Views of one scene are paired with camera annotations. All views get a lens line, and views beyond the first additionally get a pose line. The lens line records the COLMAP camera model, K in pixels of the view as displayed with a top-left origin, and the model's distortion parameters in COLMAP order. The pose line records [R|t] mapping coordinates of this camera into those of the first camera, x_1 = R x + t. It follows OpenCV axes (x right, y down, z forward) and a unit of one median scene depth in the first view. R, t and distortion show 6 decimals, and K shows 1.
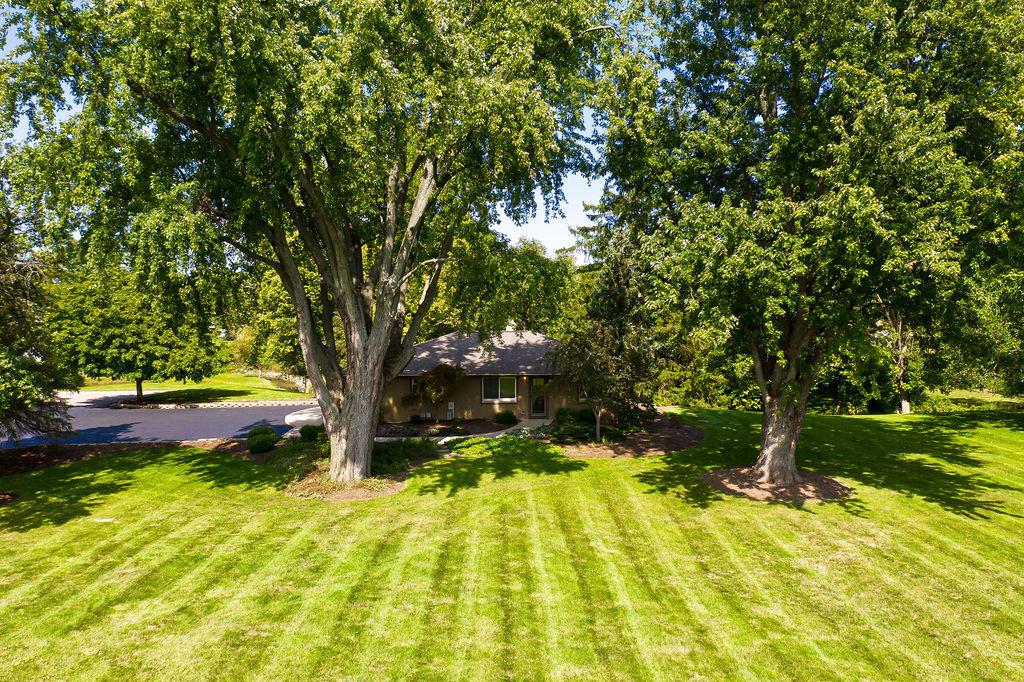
lens RADIAL K [[820.7, 0, 511.3], [0, 820.7, 339.2], [0, 0, 1]] dist [-0.028356, -0.008968]
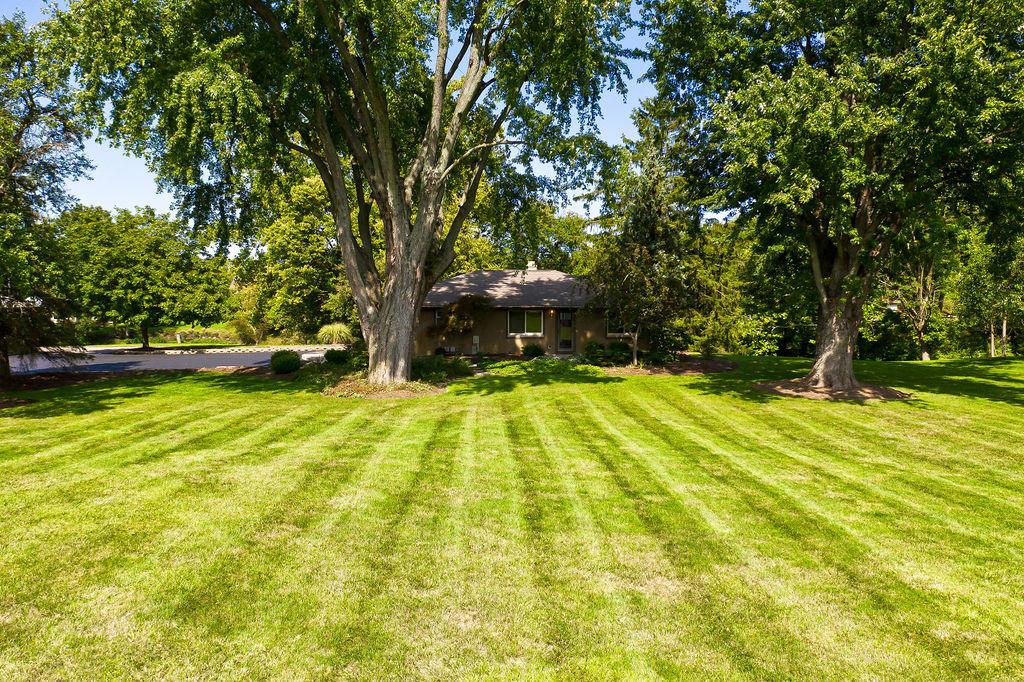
lens RADIAL K [[820.7, 0, 513.4], [0, 820.7, 343.0], [0, 0, 1]] dist [-0.028356, -0.008968]
pose [[0.999792, 0.003926, 0.020028, -0.057201], [-0.004076, 0.999964, 0.007433, 0.092680], [-0.019998, -0.007513, 0.999772, 0.034090]]
